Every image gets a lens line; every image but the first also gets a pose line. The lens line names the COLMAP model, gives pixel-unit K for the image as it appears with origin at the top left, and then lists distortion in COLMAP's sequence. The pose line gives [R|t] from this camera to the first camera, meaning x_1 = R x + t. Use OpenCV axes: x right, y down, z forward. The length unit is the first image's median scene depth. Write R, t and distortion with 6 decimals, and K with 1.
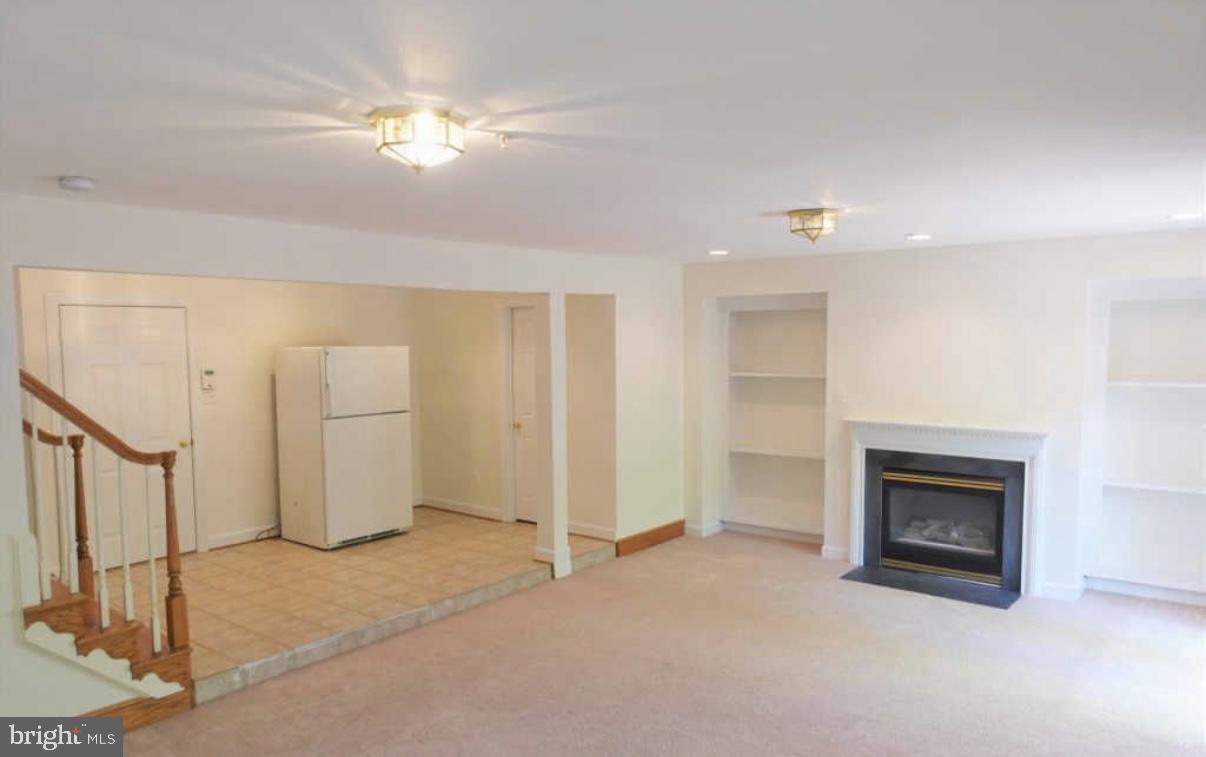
lens RADIAL K [[862.9, 0, 603.0], [0, 862.9, 378.5], [0, 0, 1]] dist [0.001419, 0.004522]
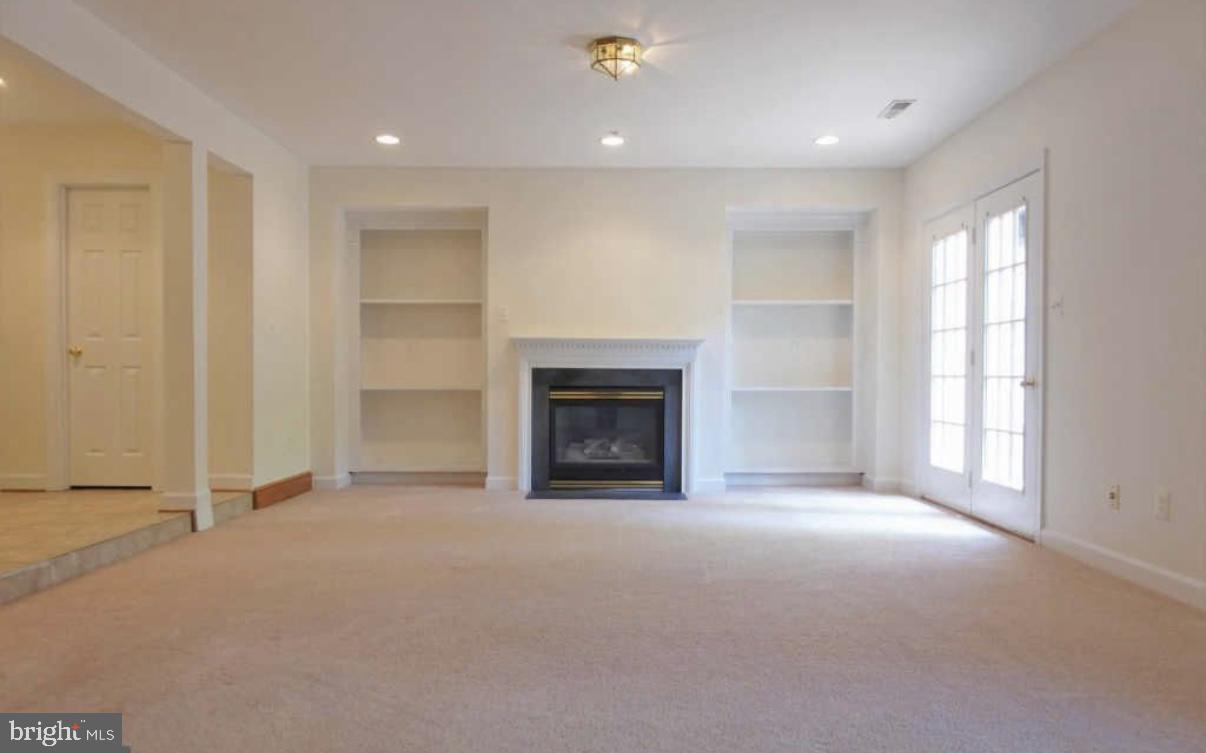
lens RADIAL K [[862.9, 0, 603.0], [0, 862.9, 376.5], [0, 0, 1]] dist [0.001419, 0.004522]
pose [[0.771861, 0.015341, 0.635606, -0.250417], [0.032435, 0.997457, -0.063464, 0.155603], [-0.634963, 0.069602, 0.769401, 0.209530]]
